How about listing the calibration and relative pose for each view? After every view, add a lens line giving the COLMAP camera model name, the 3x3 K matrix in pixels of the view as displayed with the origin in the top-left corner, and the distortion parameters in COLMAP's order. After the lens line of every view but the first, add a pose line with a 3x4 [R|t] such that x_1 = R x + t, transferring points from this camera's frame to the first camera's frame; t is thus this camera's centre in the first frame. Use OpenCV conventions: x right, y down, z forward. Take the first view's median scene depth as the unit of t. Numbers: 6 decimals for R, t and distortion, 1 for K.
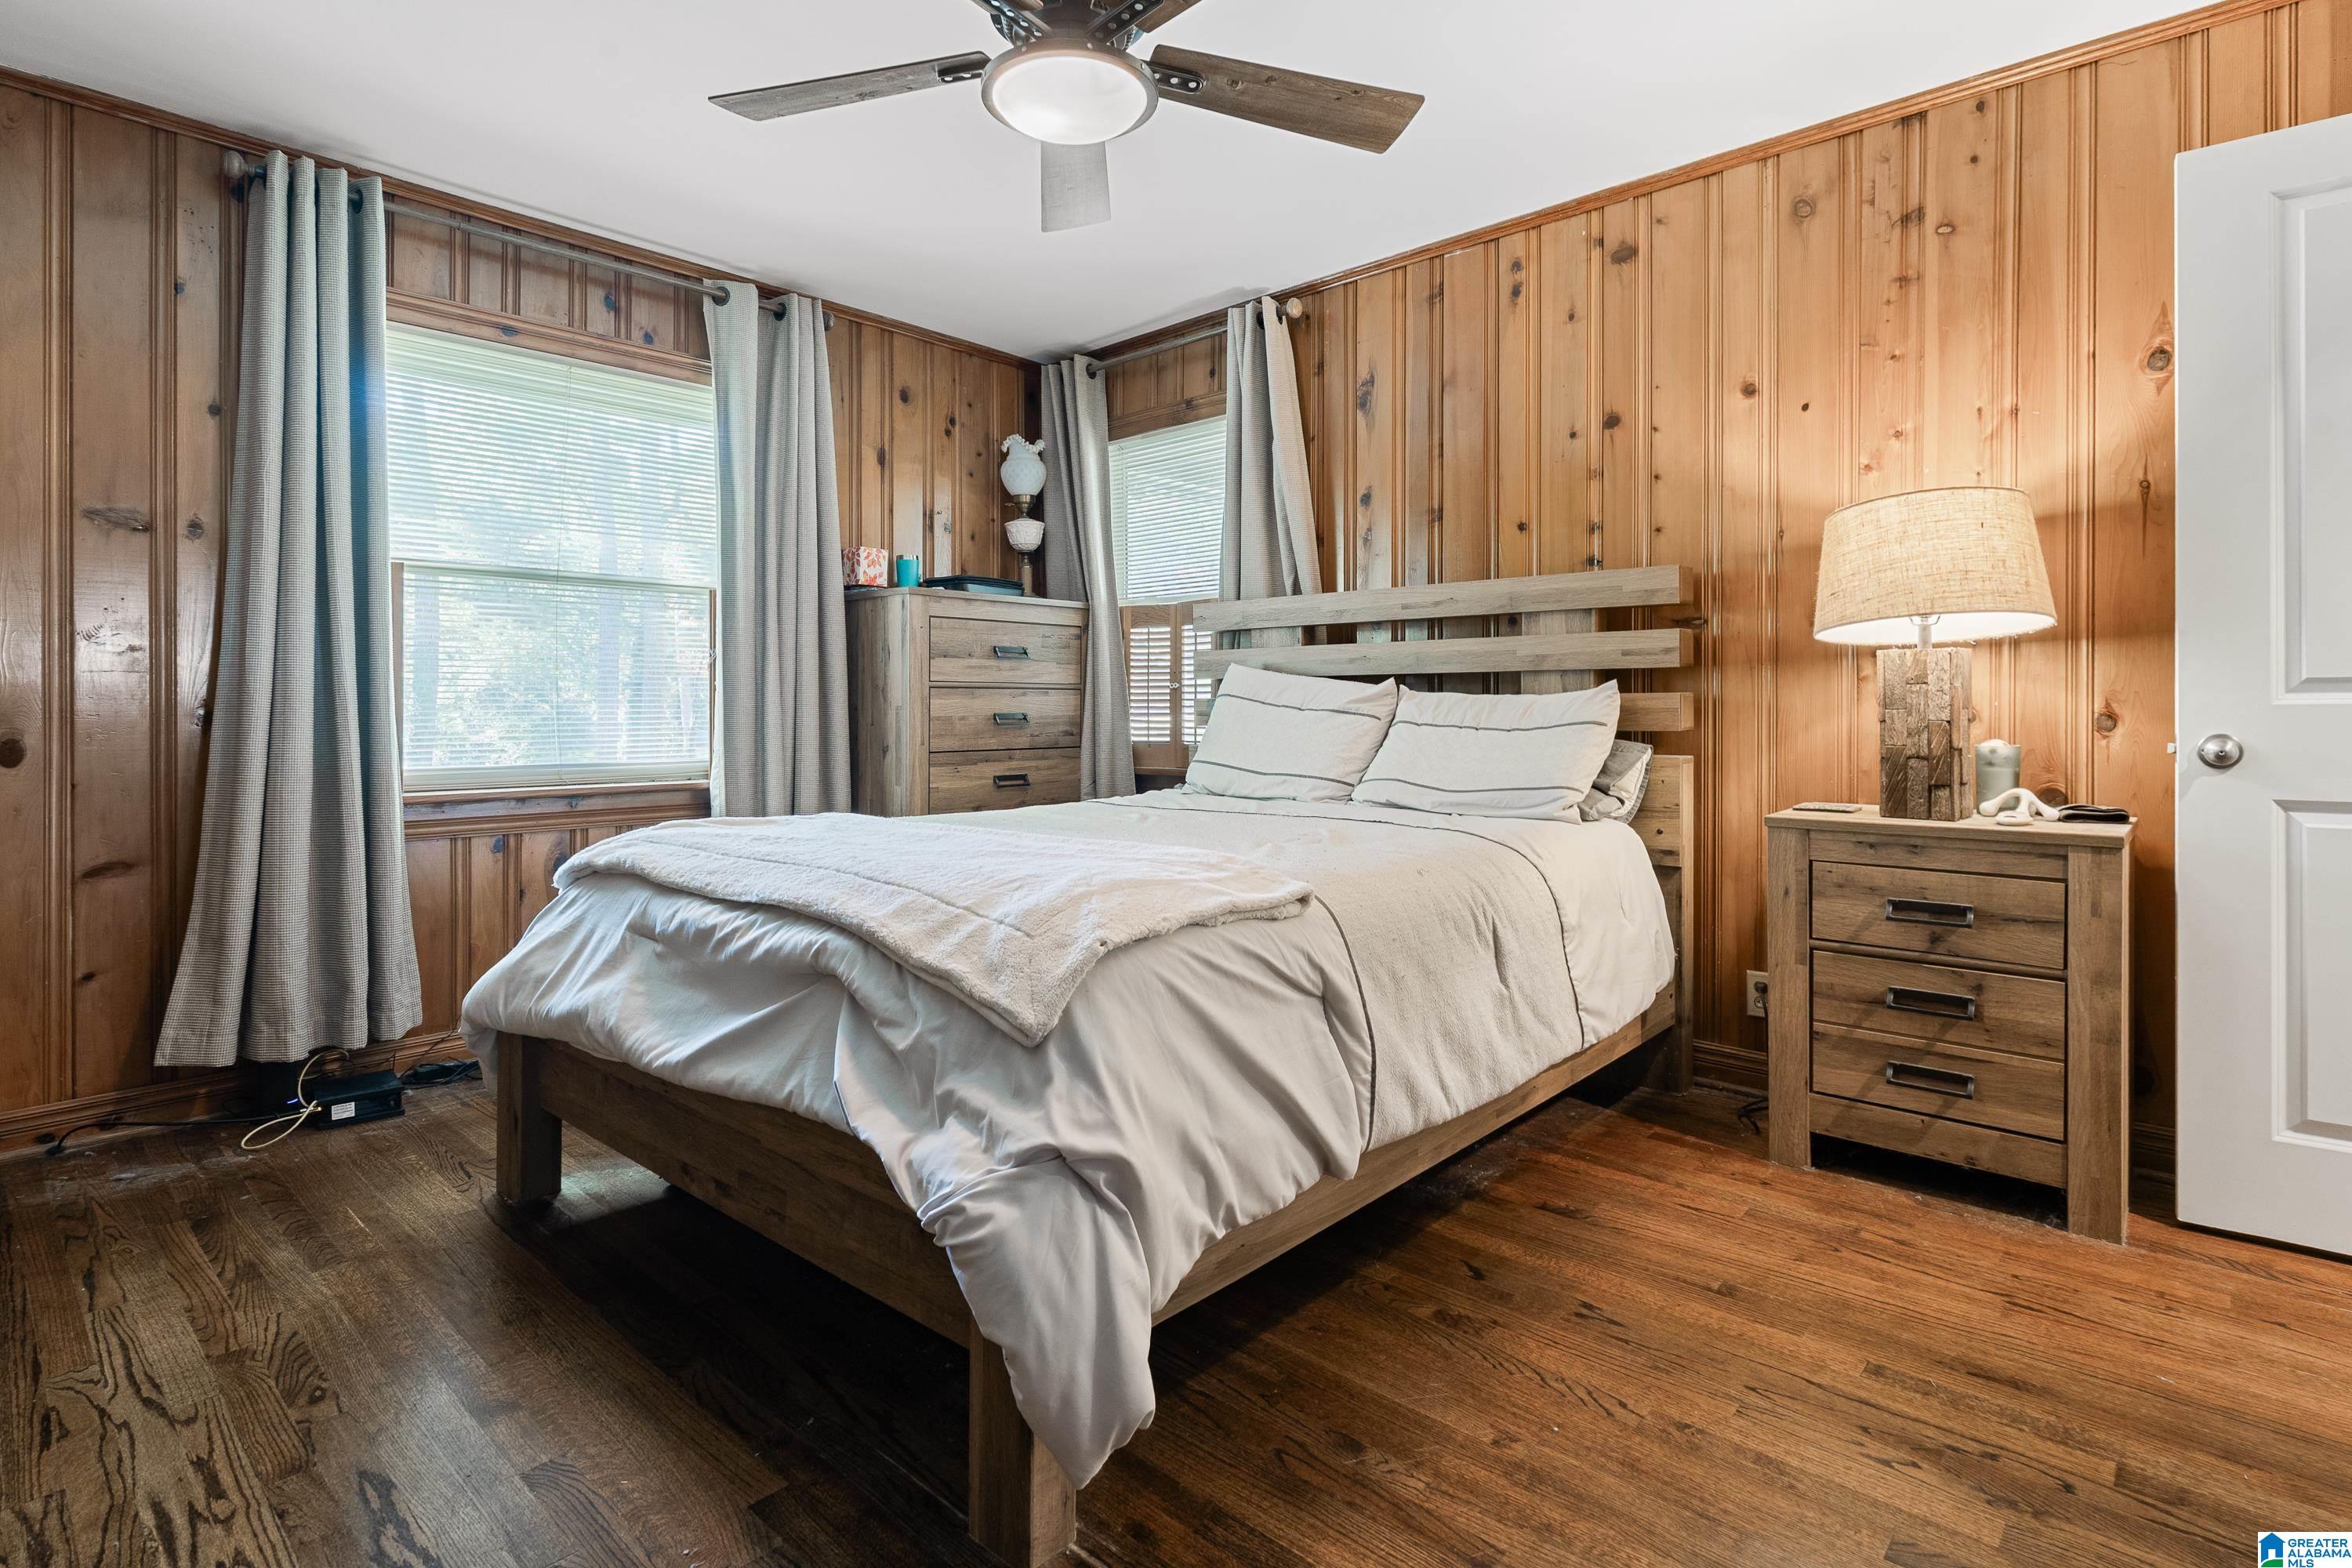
lens RADIAL K [[1146.0, 0, 1175.4], [0, 1146.0, 720.8], [0, 0, 1]] dist [-0.012750, -0.000243]
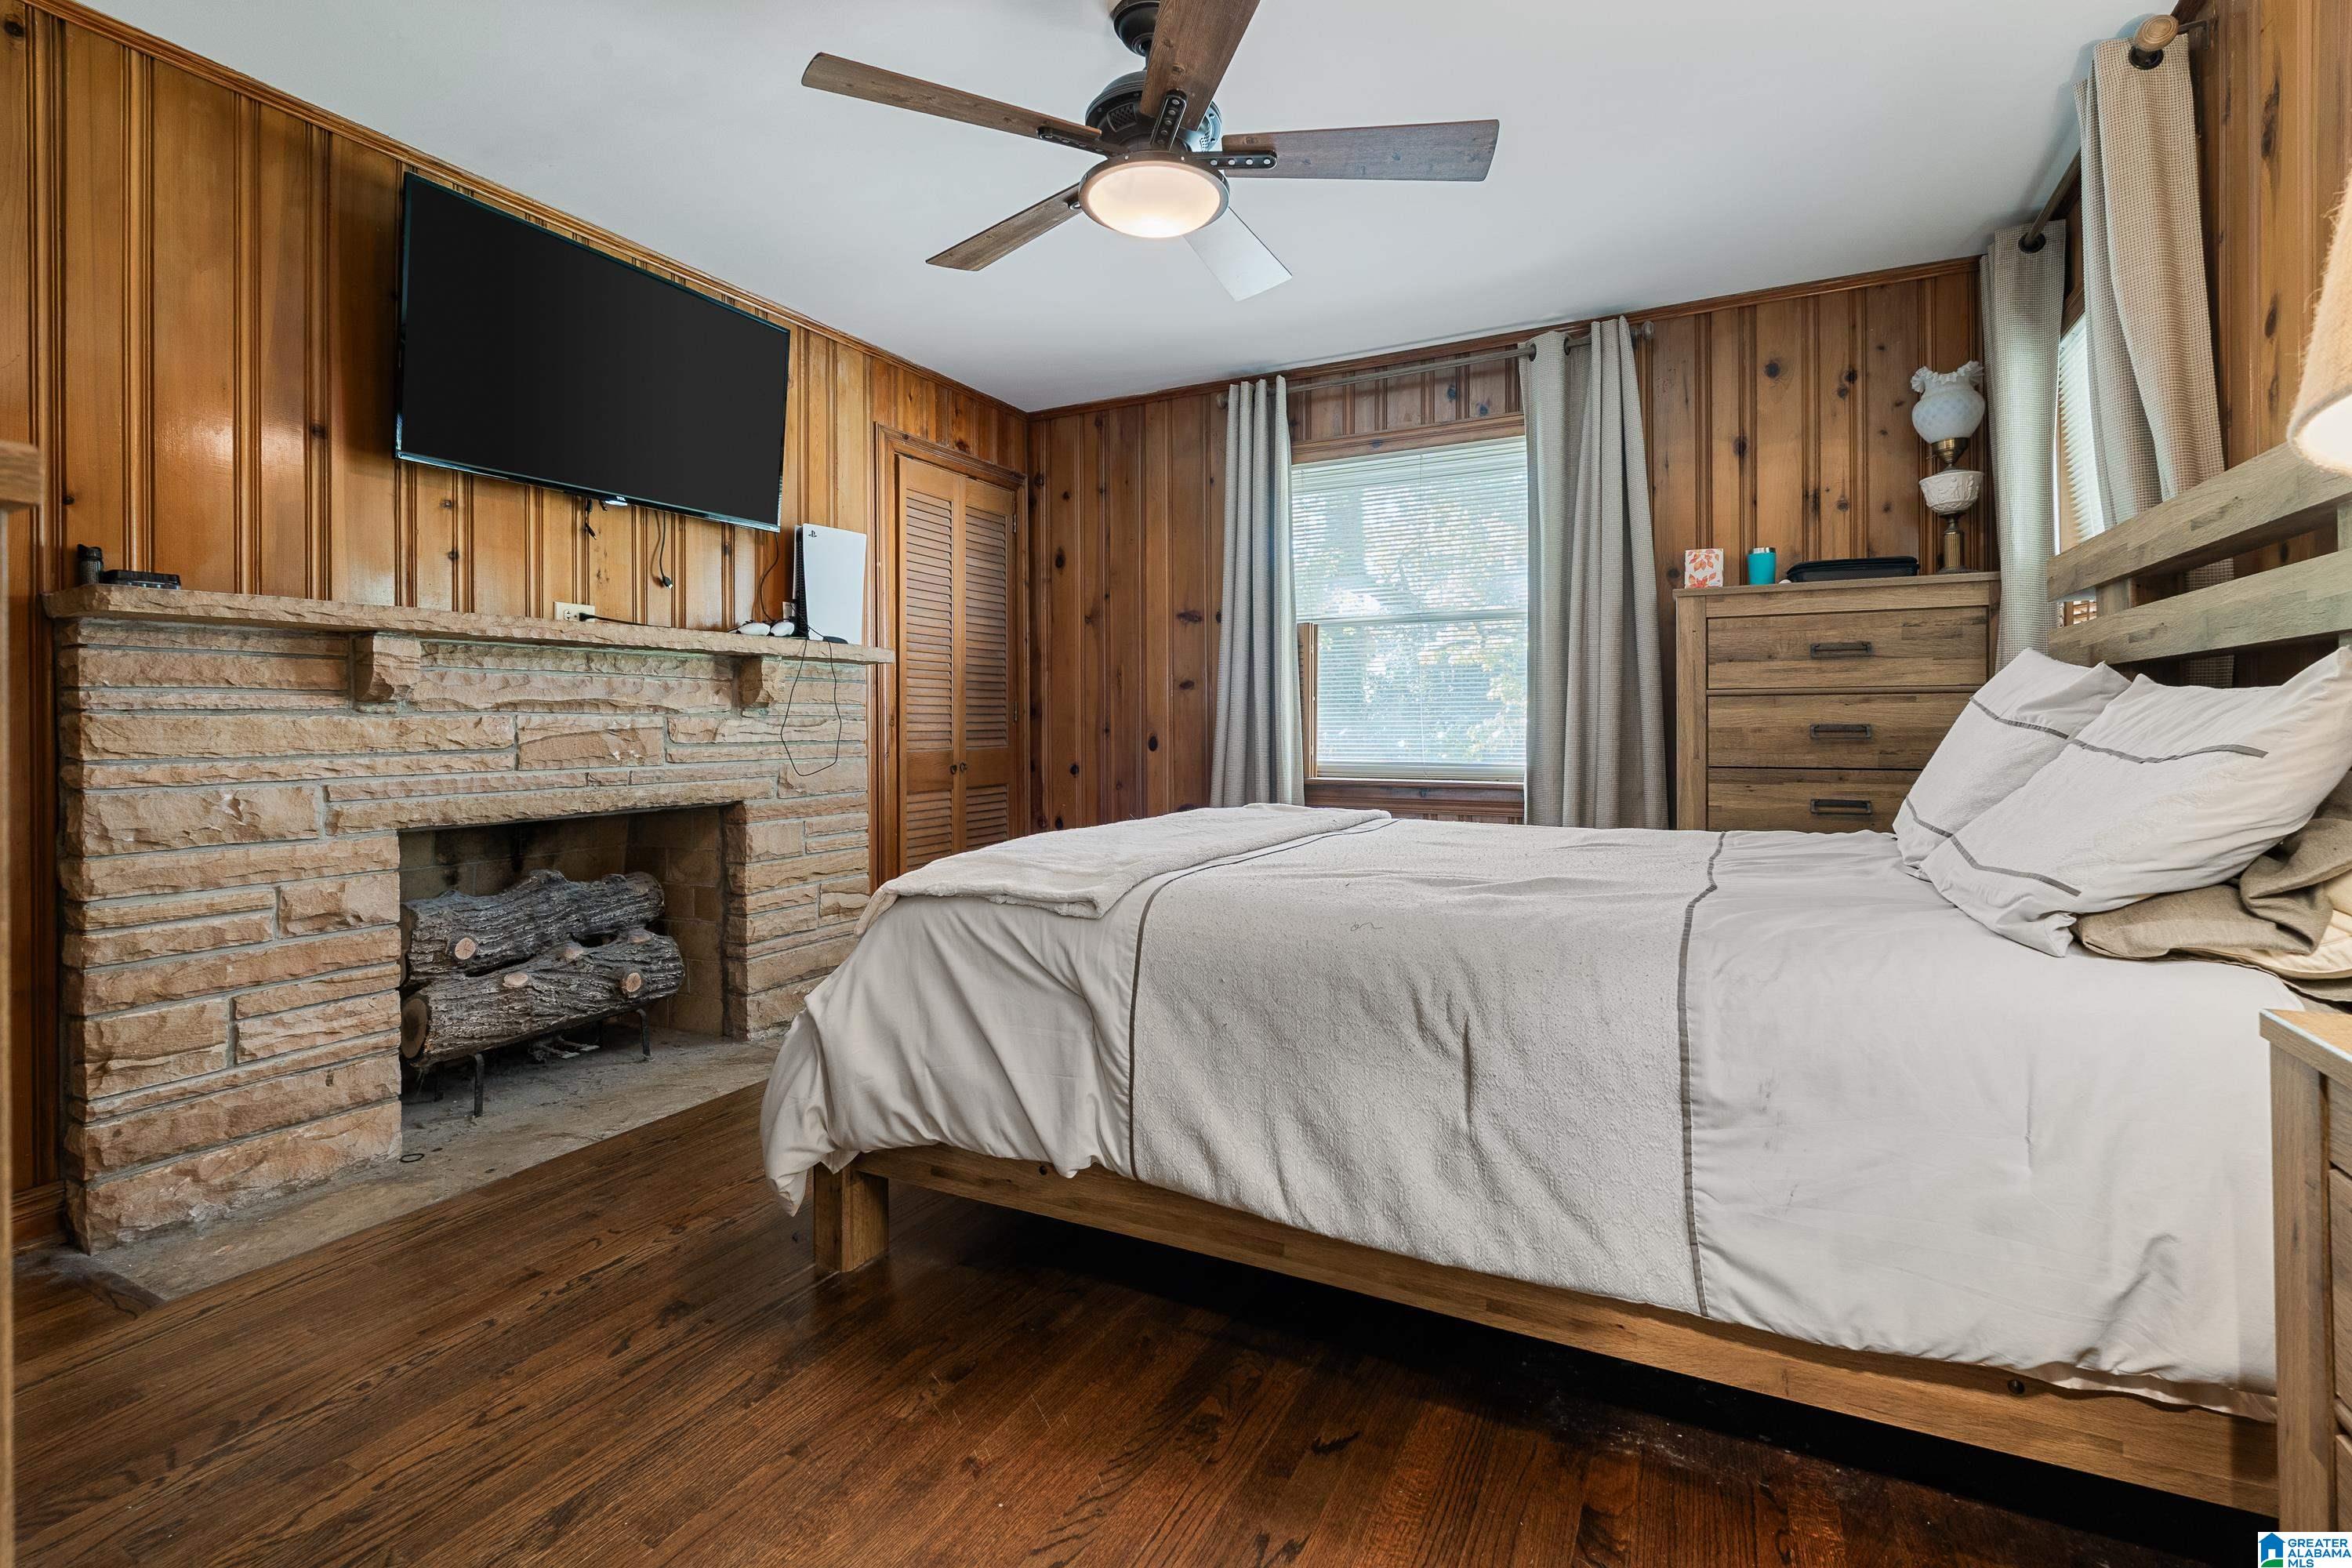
lens RADIAL K [[1052.0, 0, 1177.1], [0, 1052.0, 729.3], [0, 0, 1]] dist [0.000933, 0.000160]
pose [[0.271320, 0.007745, -0.962458, 0.508431], [-0.005725, 0.999963, 0.006433, -0.005857], [0.962472, 0.003765, 0.271354, 0.386405]]
